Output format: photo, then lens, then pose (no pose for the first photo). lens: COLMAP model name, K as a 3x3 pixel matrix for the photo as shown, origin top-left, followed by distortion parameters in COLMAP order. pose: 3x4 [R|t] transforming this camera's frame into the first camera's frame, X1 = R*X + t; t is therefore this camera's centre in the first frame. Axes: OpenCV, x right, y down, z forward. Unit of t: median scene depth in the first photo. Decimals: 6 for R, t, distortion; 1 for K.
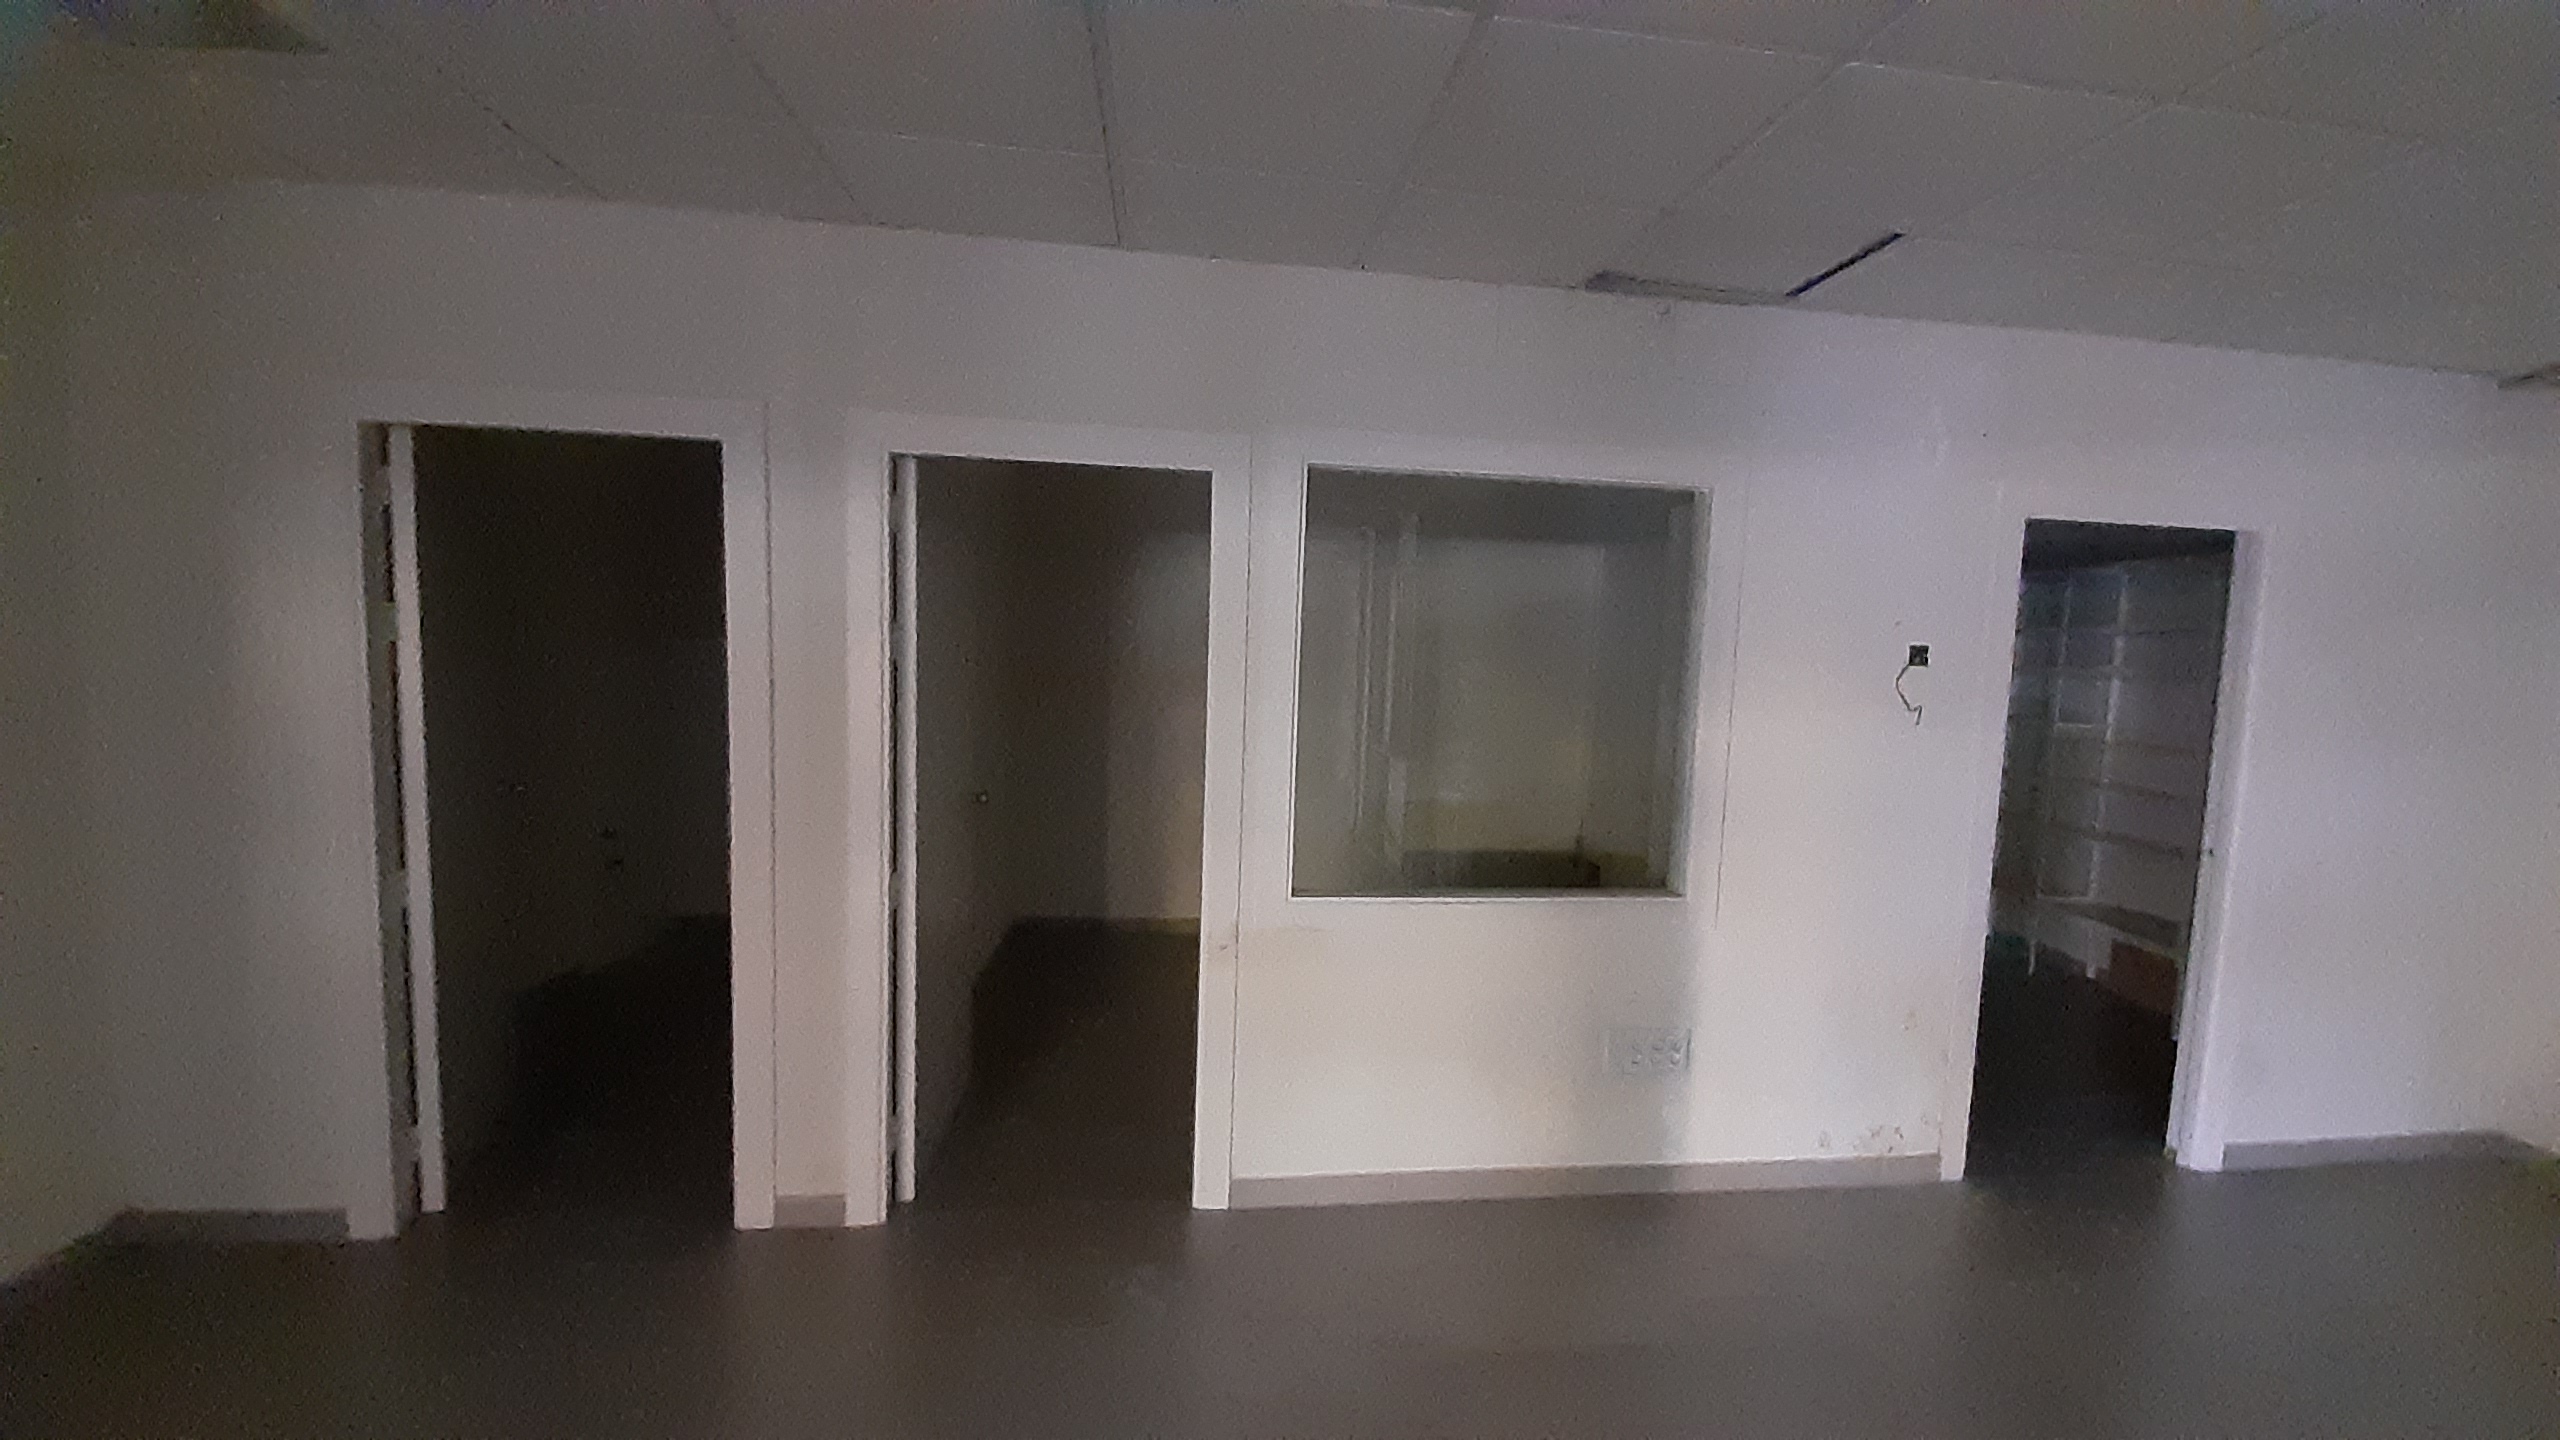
lens RADIAL K [[1030.2, 0, 1279.7], [0, 1030.2, 738.9], [0, 0, 1]] dist [0.000473, -0.000172]
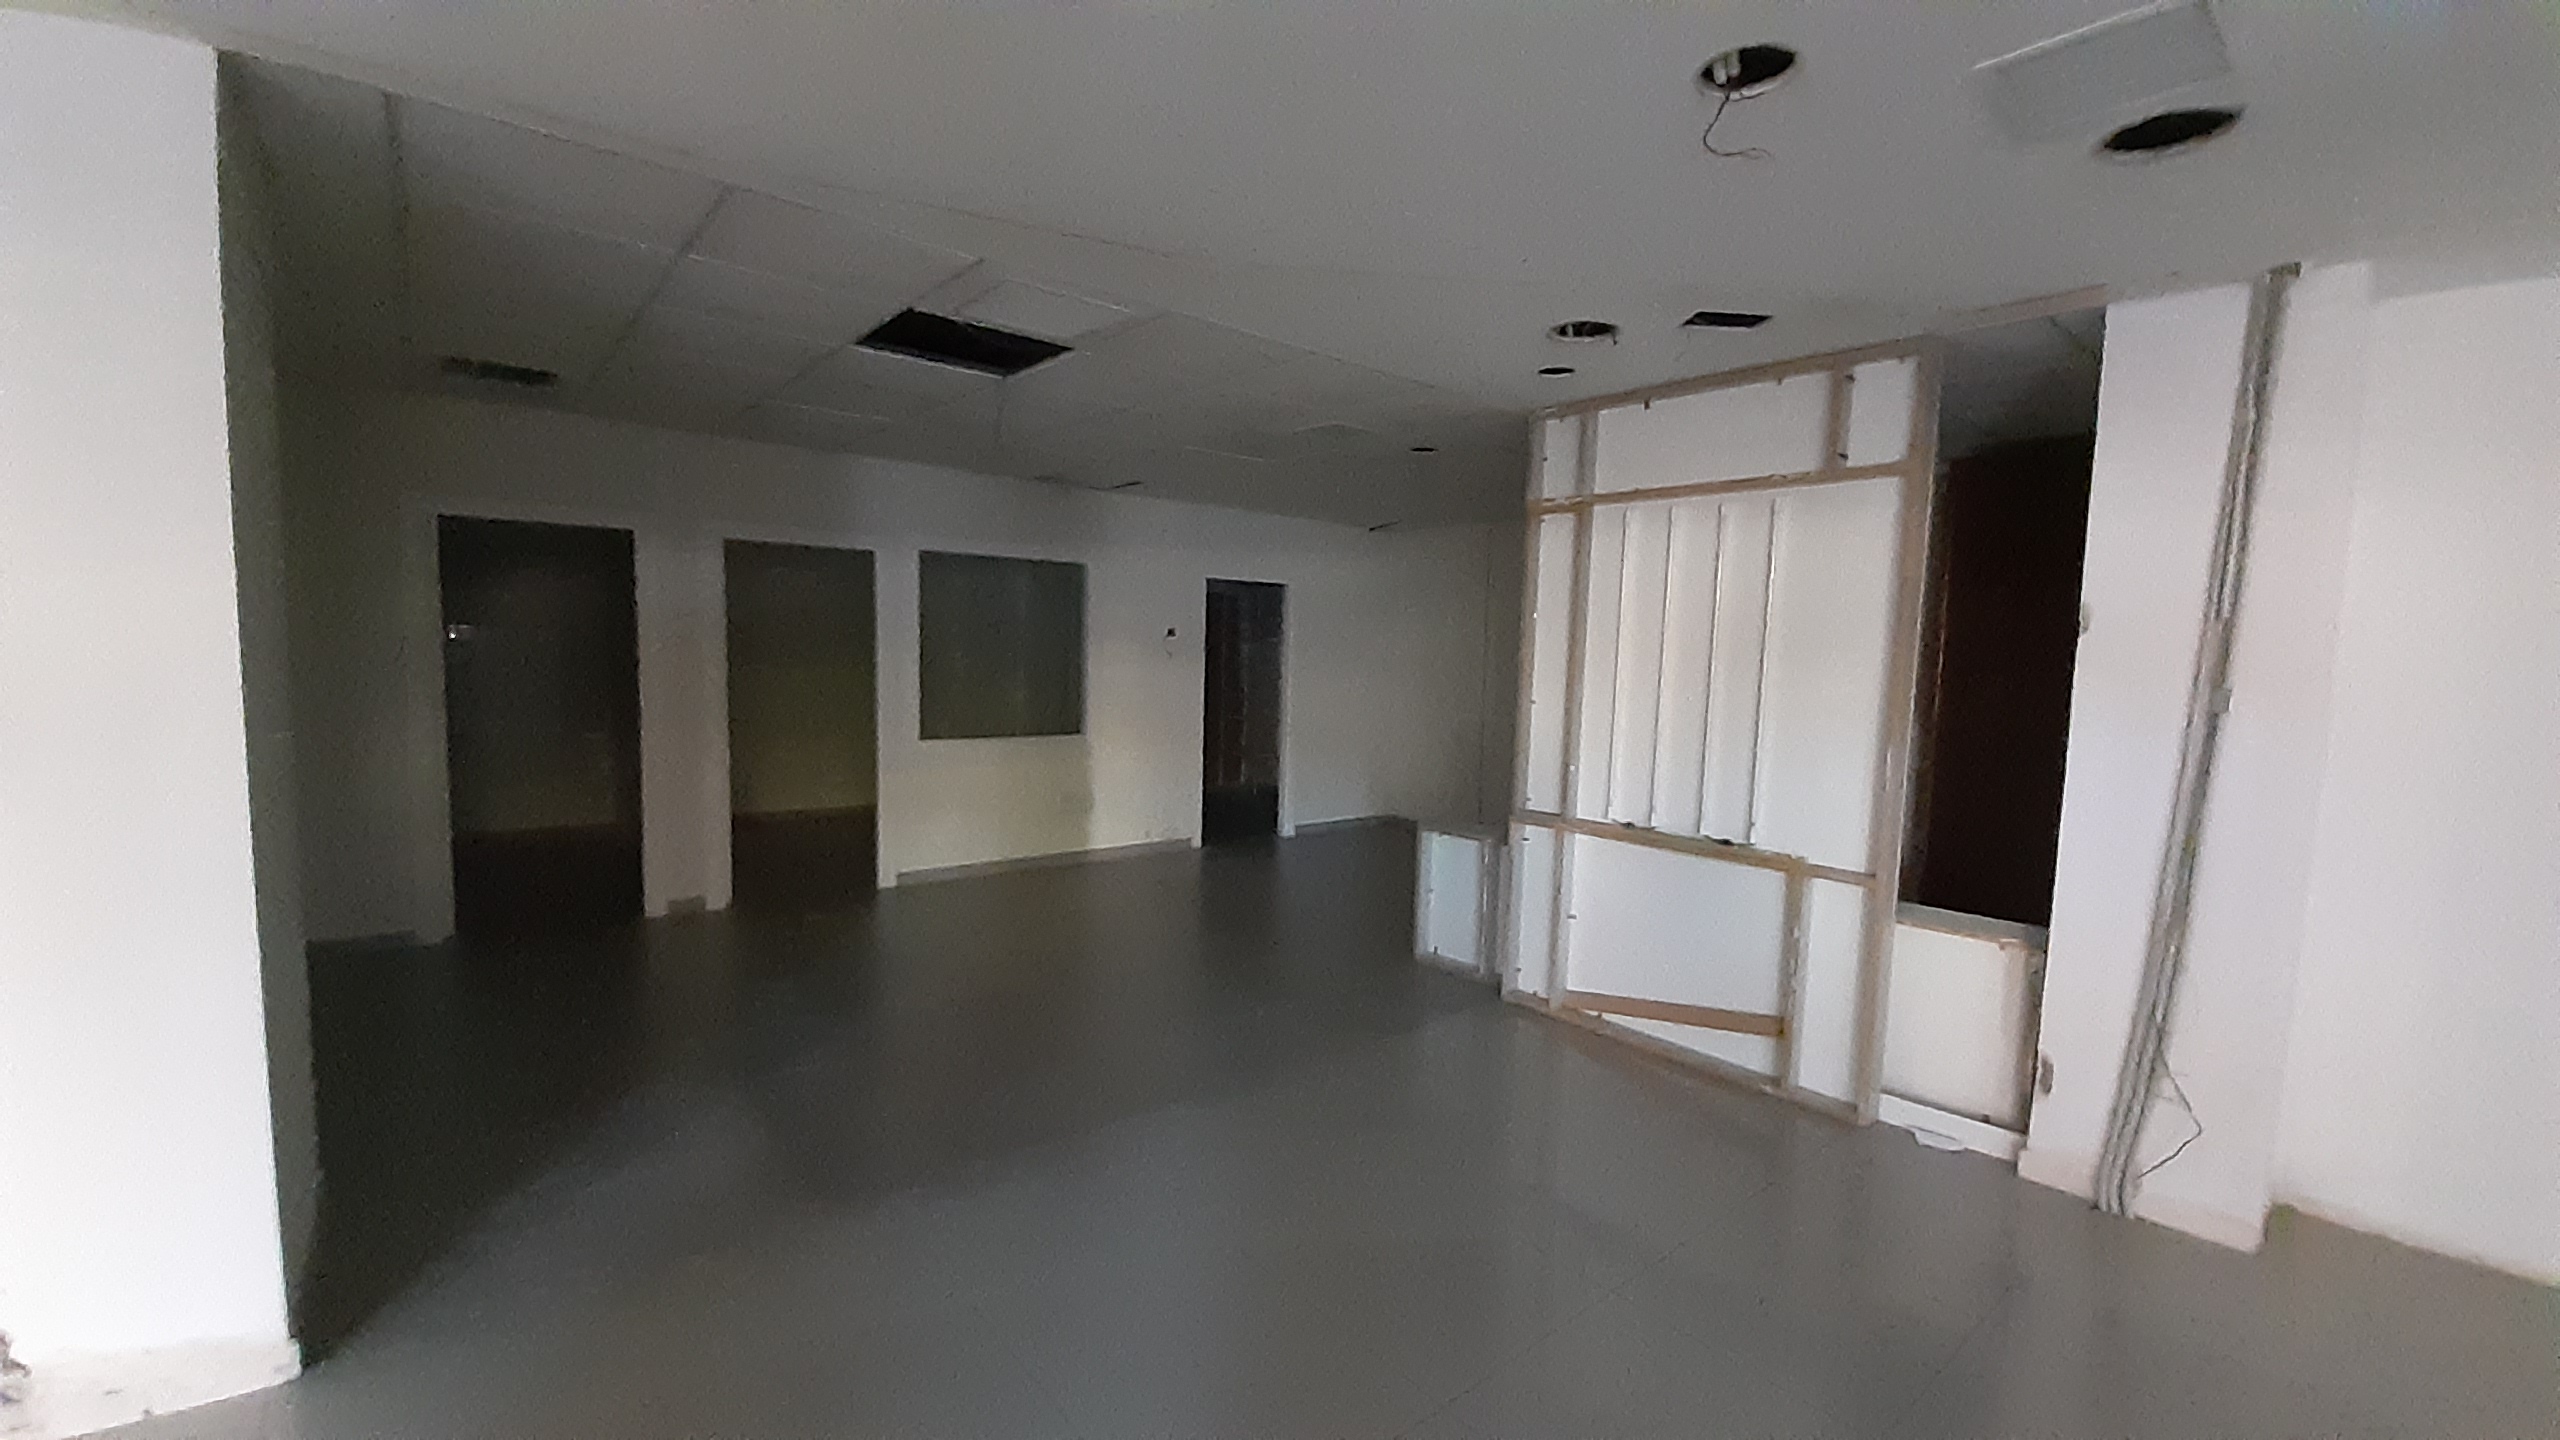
lens RADIAL K [[1030.2, 0, 1279.7], [0, 1030.2, 738.9], [0, 0, 1]] dist [0.000473, -0.000172]
pose [[0.986048, -0.016935, 0.165597, 0.431362], [0.015756, 0.999840, 0.008427, 0.149283], [-0.165713, -0.005700, 0.986158, -1.401971]]
